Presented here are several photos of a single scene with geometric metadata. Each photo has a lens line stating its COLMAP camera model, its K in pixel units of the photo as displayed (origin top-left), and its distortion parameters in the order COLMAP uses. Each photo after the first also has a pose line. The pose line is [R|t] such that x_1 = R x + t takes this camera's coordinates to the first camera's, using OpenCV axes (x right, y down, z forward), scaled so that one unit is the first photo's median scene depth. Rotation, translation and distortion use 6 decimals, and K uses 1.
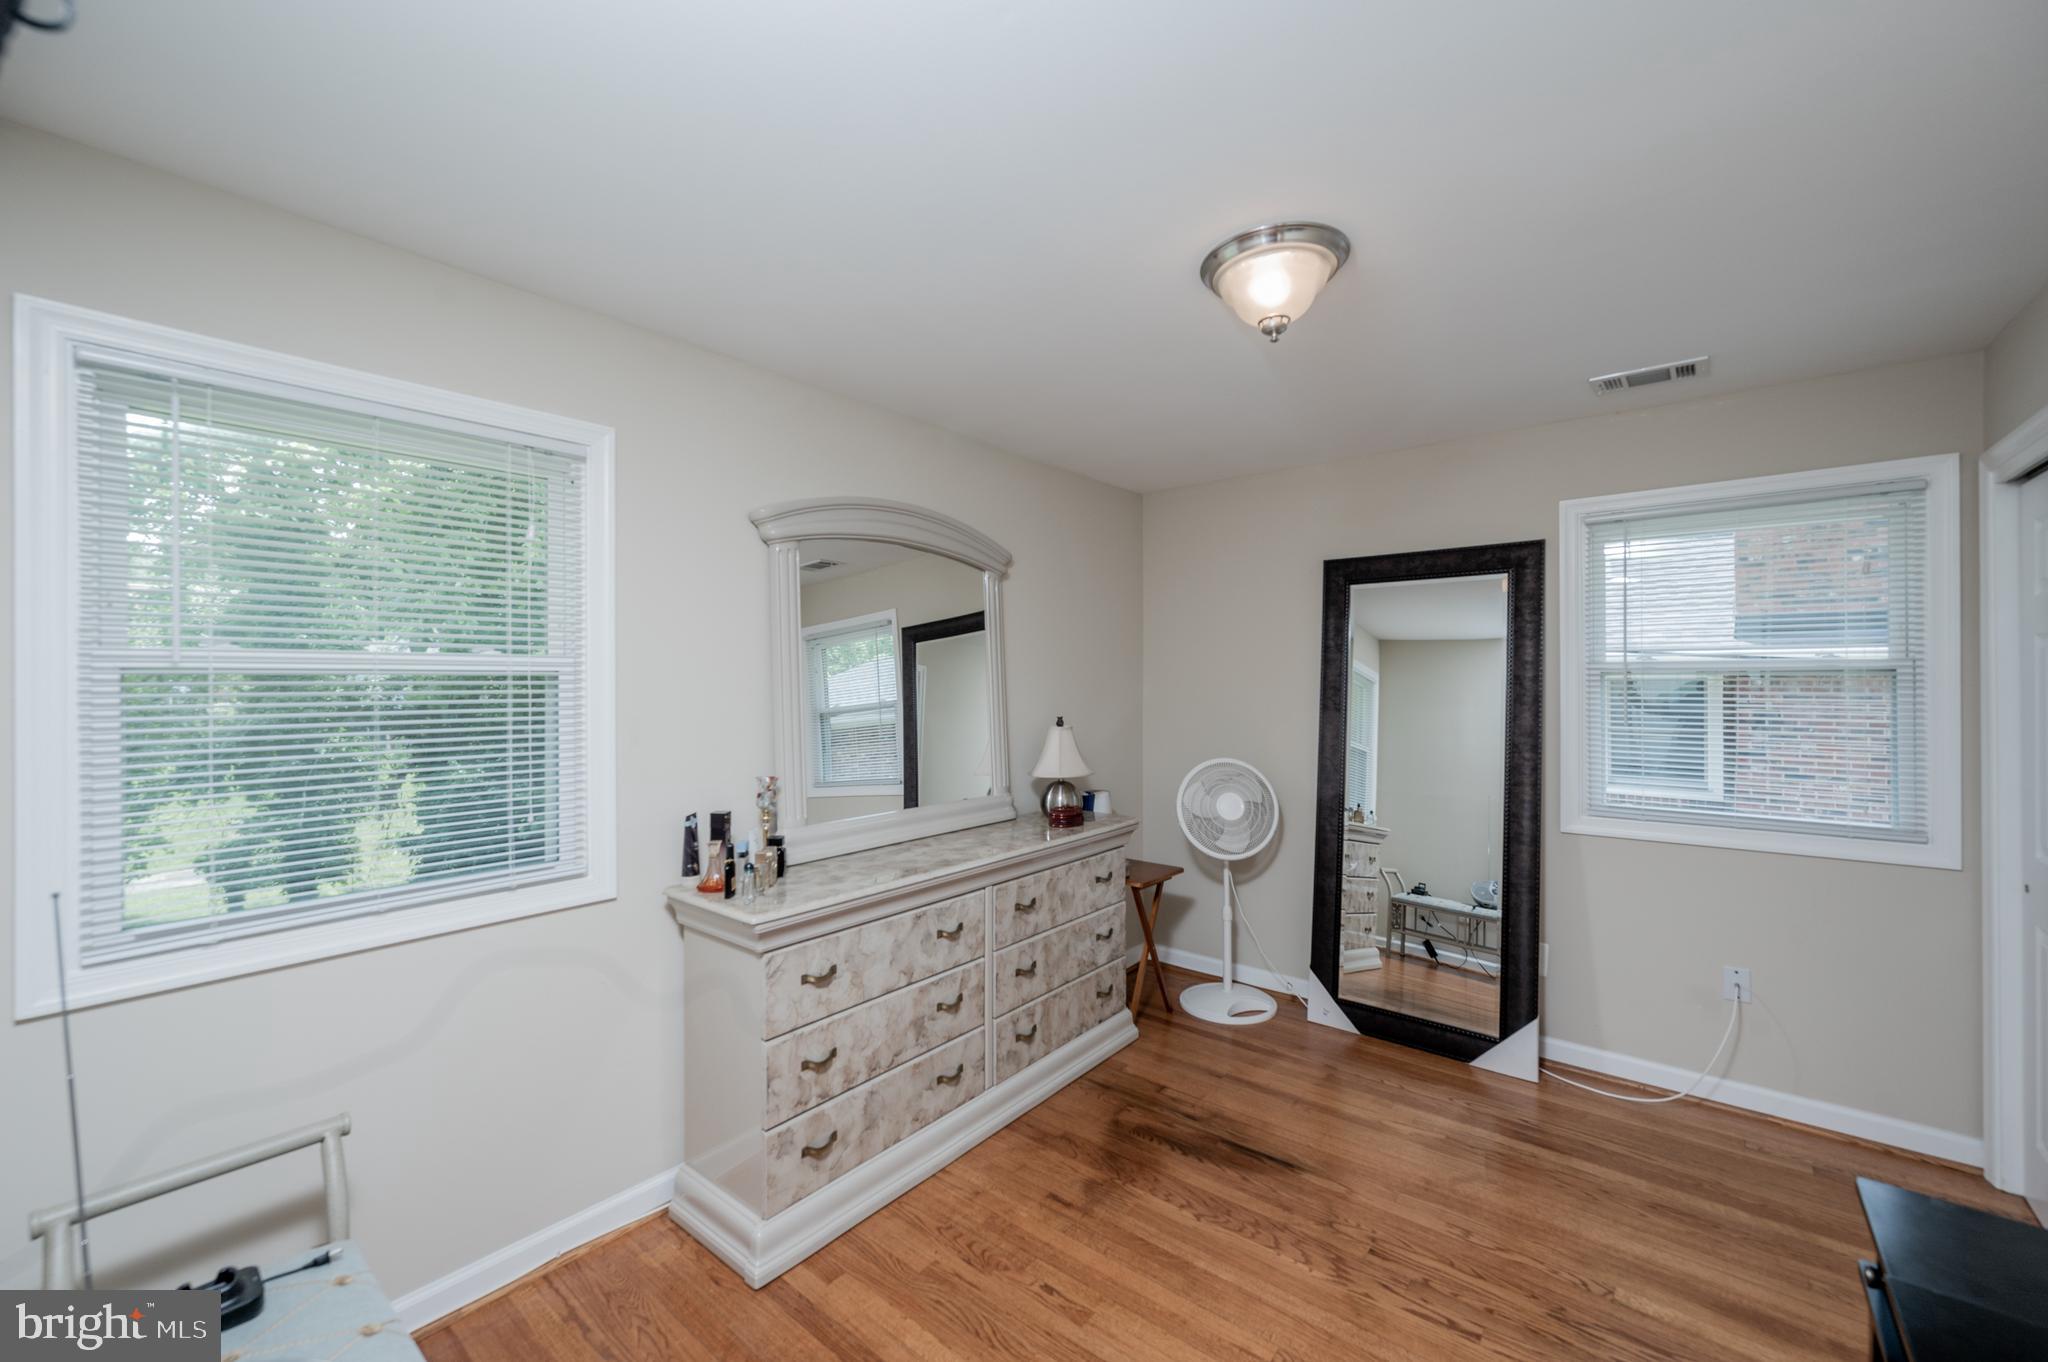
lens RADIAL K [[804.7, 0, 1030.2], [0, 804.7, 677.9], [0, 0, 1]] dist [-0.001442, -0.000068]
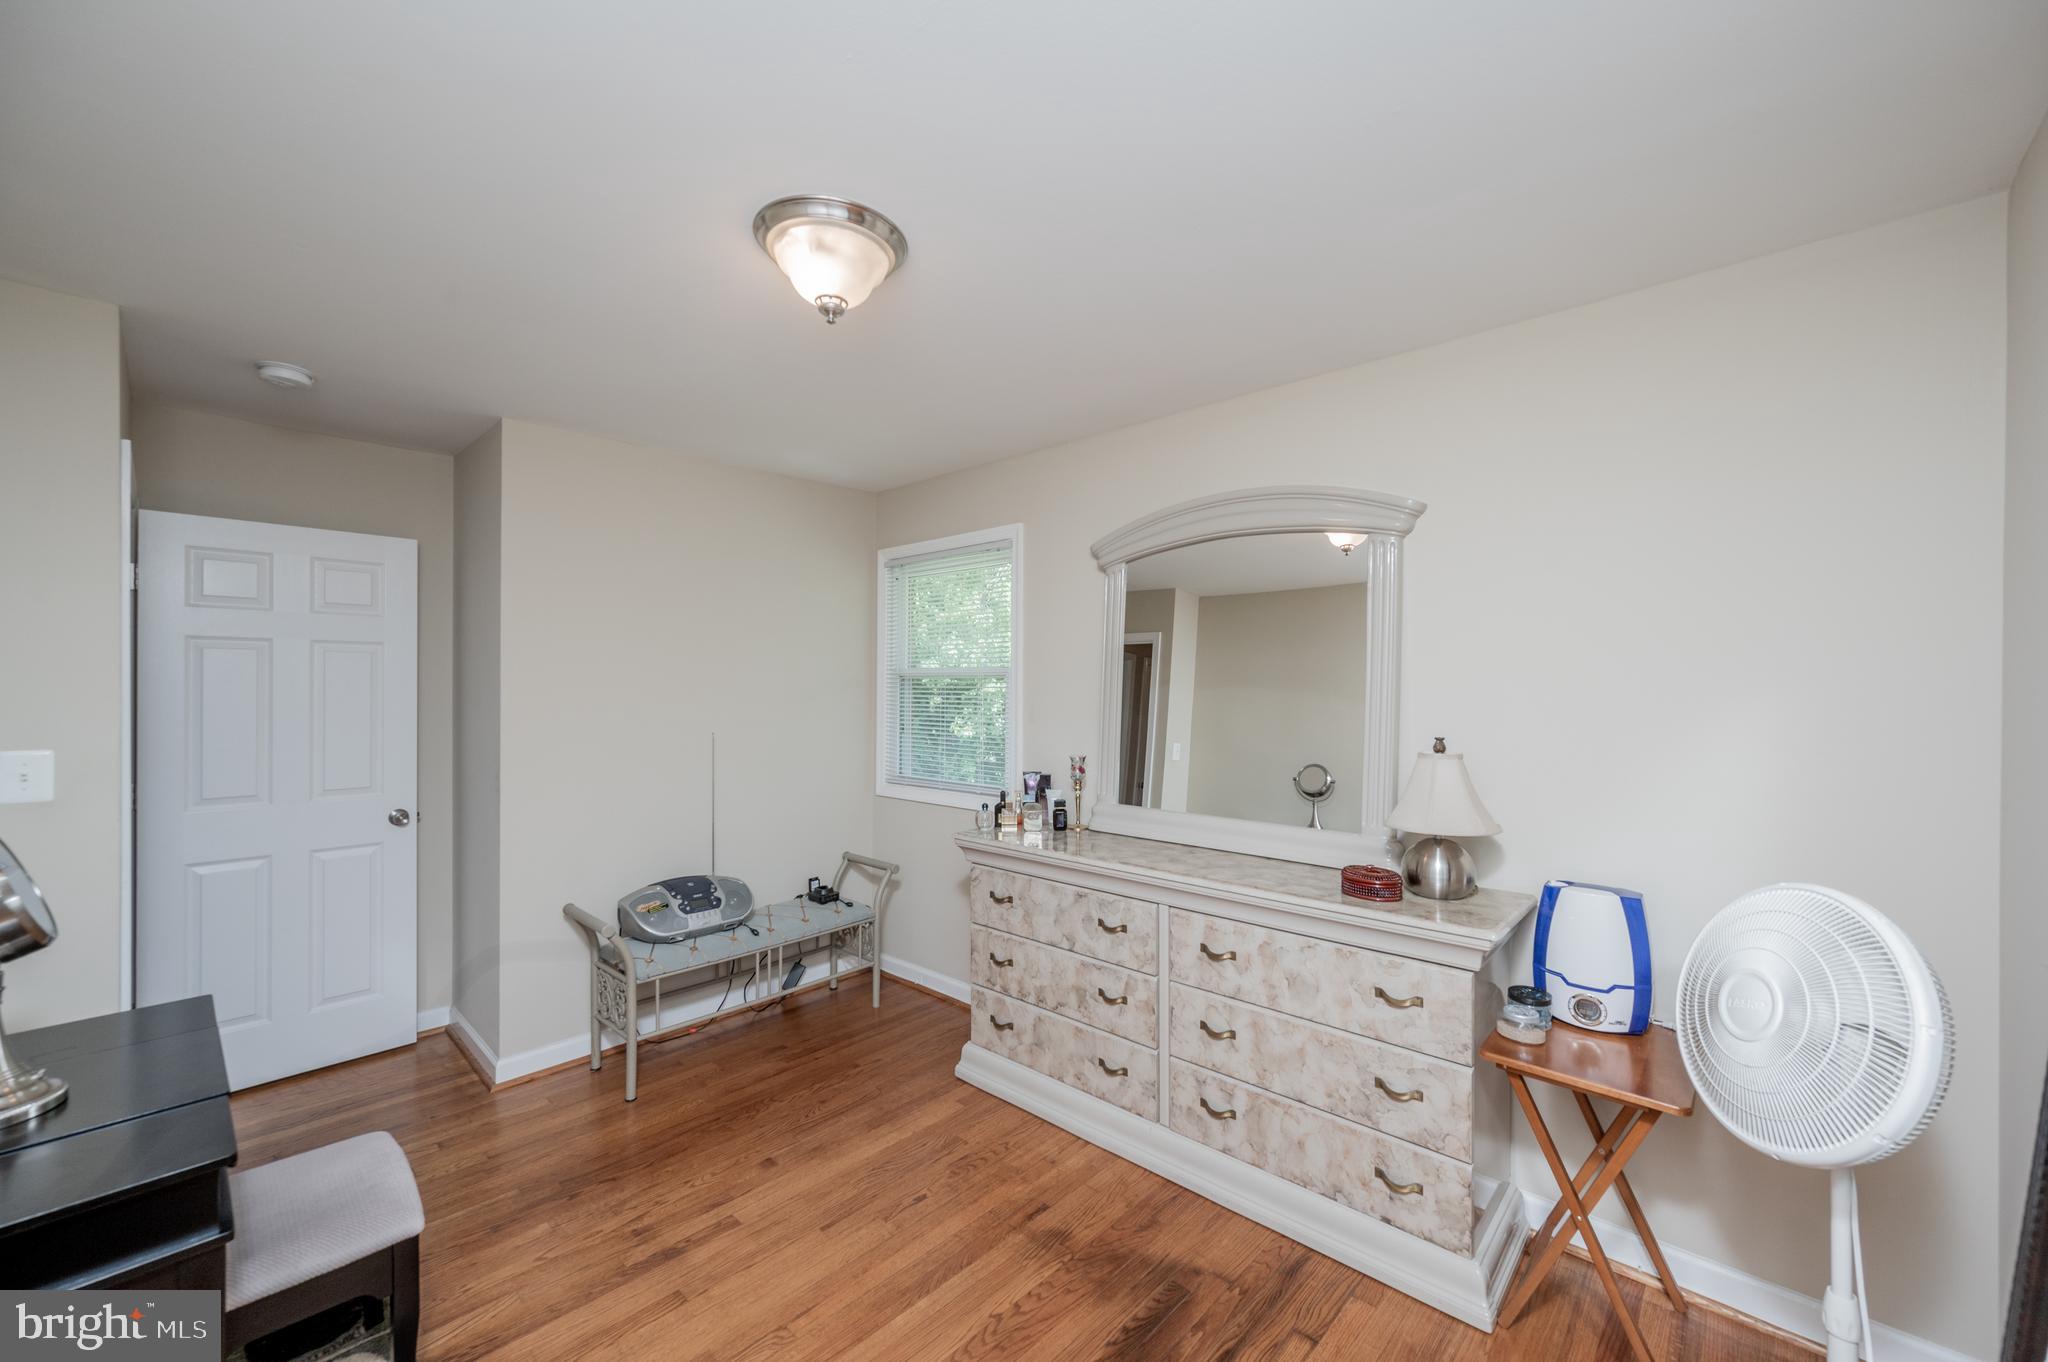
lens RADIAL K [[804.7, 0, 1030.2], [0, 804.7, 677.9], [0, 0, 1]] dist [-0.001442, -0.000068]
pose [[-0.051327, -0.001602, -0.998681, 0.933317], [0.002092, 0.999996, -0.001711, 0.001982], [0.998680, -0.002177, -0.051324, 0.959847]]
